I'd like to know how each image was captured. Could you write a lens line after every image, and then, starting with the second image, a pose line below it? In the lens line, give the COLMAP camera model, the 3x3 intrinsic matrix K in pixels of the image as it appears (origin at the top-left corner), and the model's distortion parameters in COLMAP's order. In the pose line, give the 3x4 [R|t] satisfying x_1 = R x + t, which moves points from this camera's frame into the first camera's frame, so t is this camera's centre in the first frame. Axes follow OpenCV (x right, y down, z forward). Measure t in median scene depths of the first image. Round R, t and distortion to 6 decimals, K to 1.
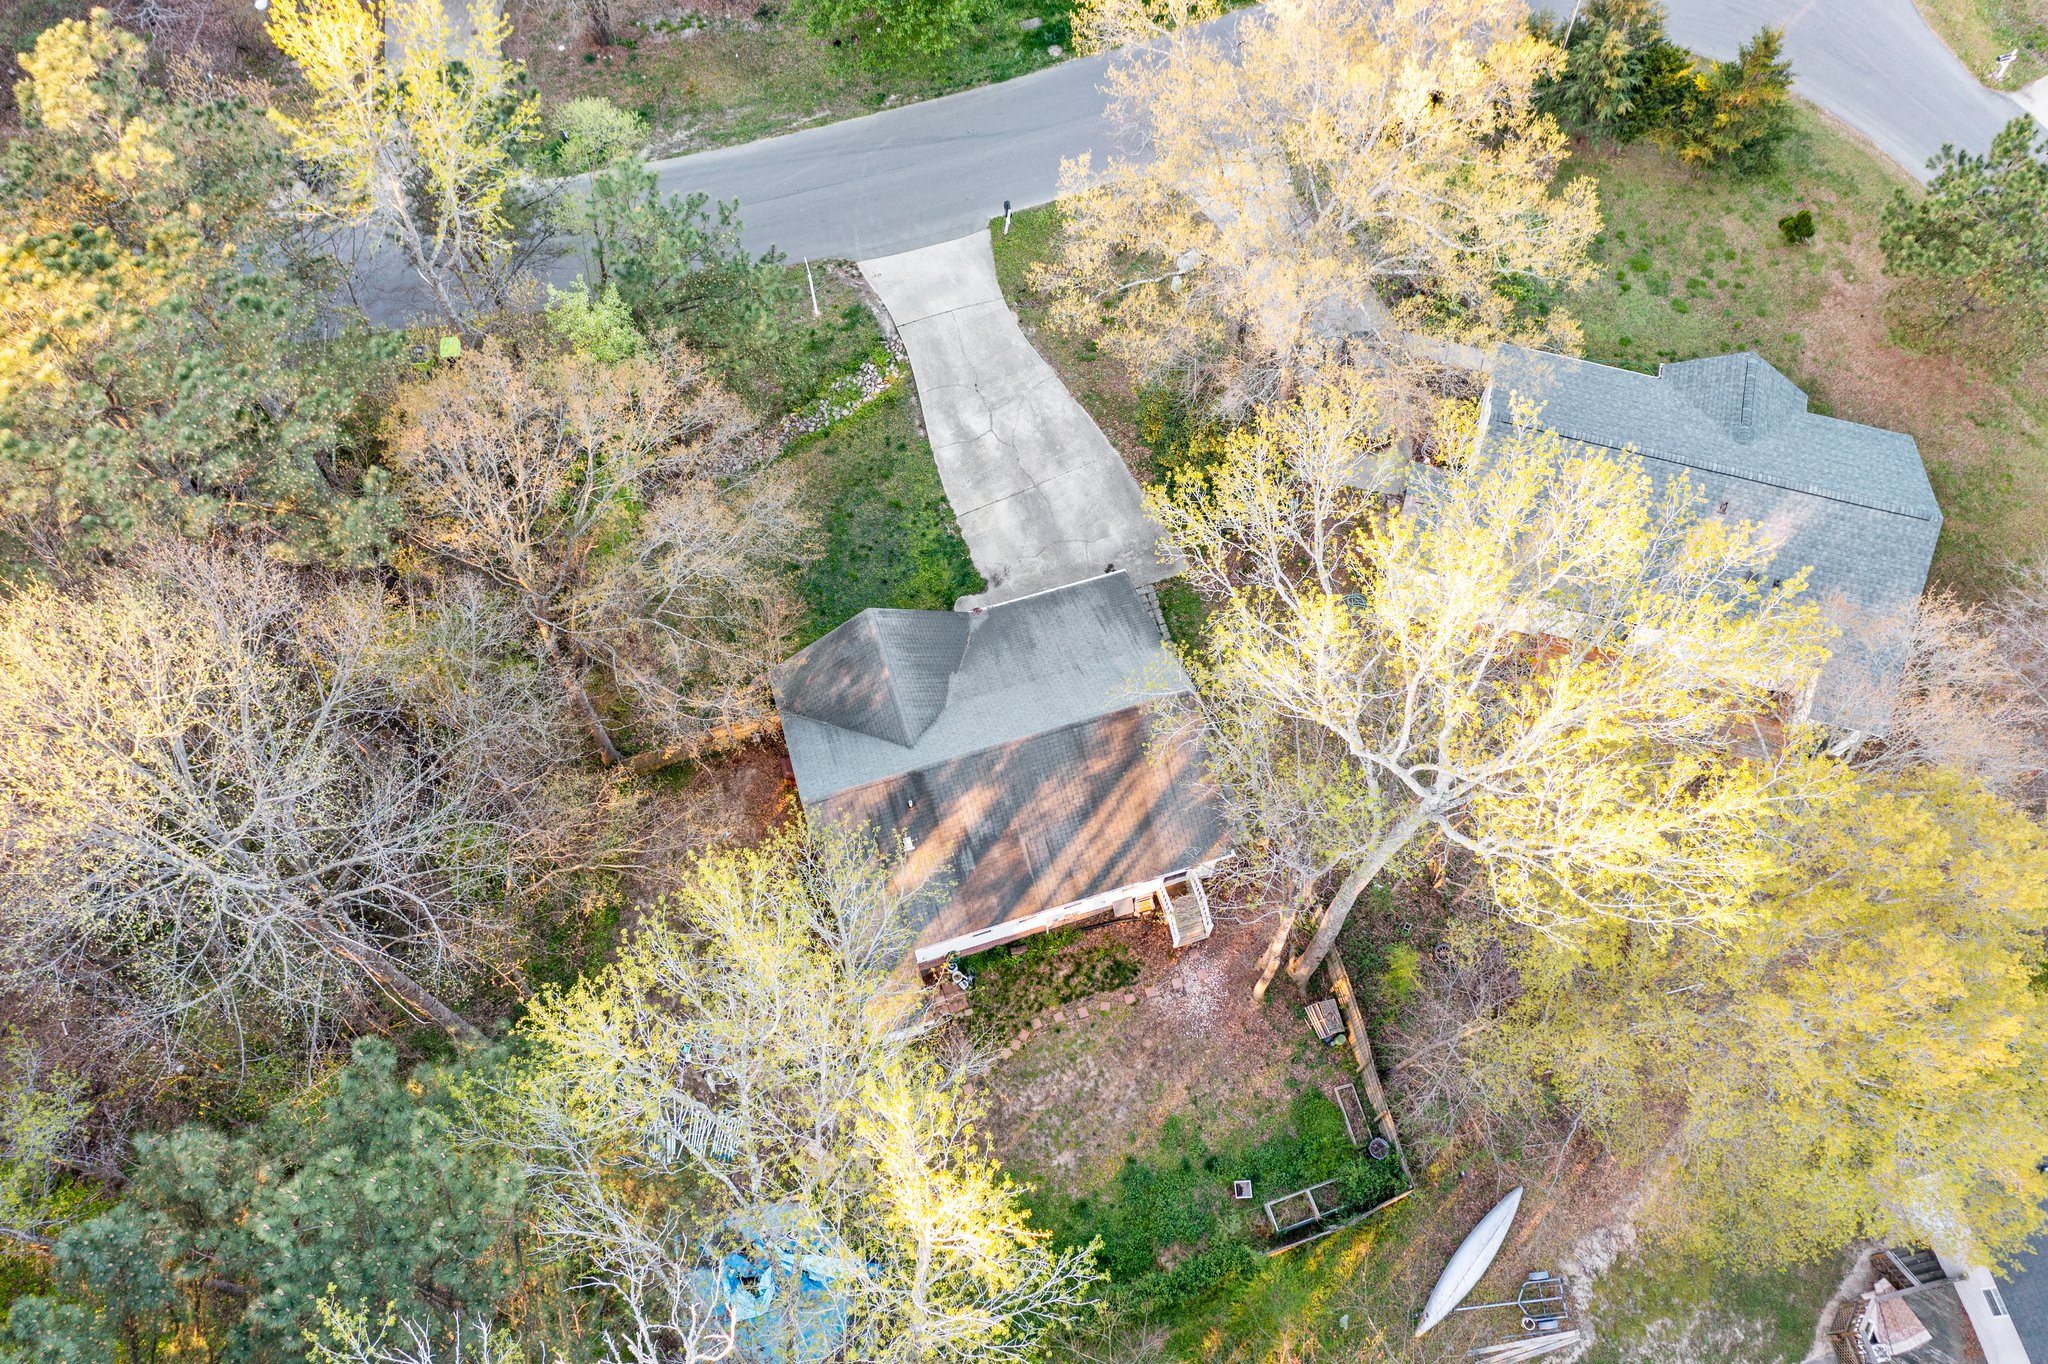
lens RADIAL K [[1657.0, 0, 1022.1], [0, 1657.0, 682.0], [0, 0, 1]] dist [-0.001898, -0.004432]
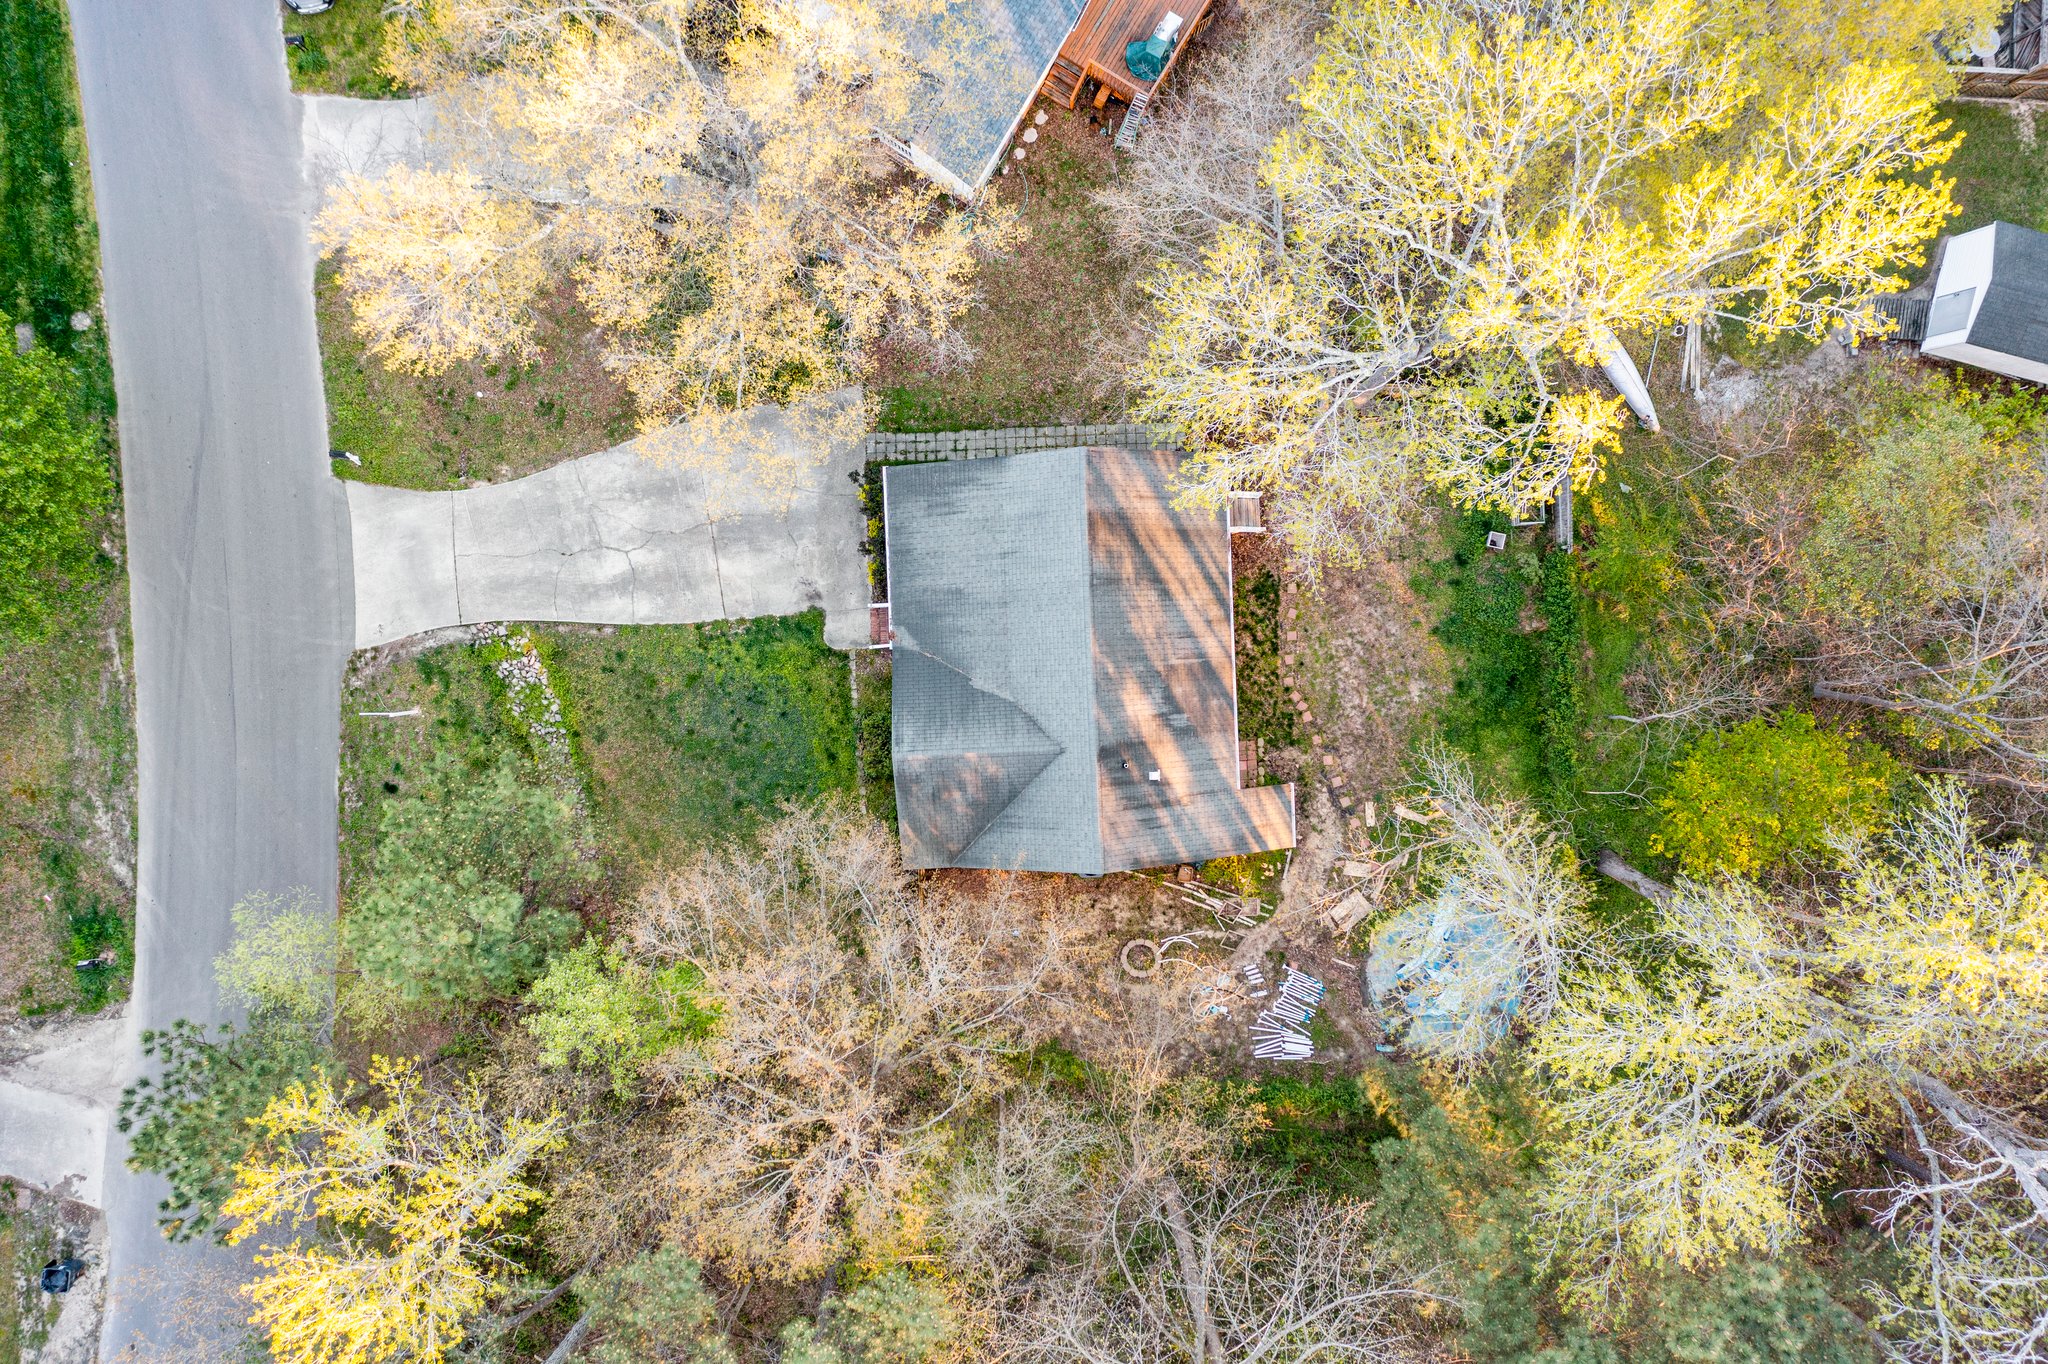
lens RADIAL K [[1657.0, 0, 1024.5], [0, 1657.0, 679.6], [0, 0, 1]] dist [-0.001898, -0.004432]
pose [[0.262312, -0.964886, -0.013688, -0.018821], [0.865851, 0.229079, 0.444774, -0.393161], [-0.426021, -0.128521, 0.895538, 0.141431]]
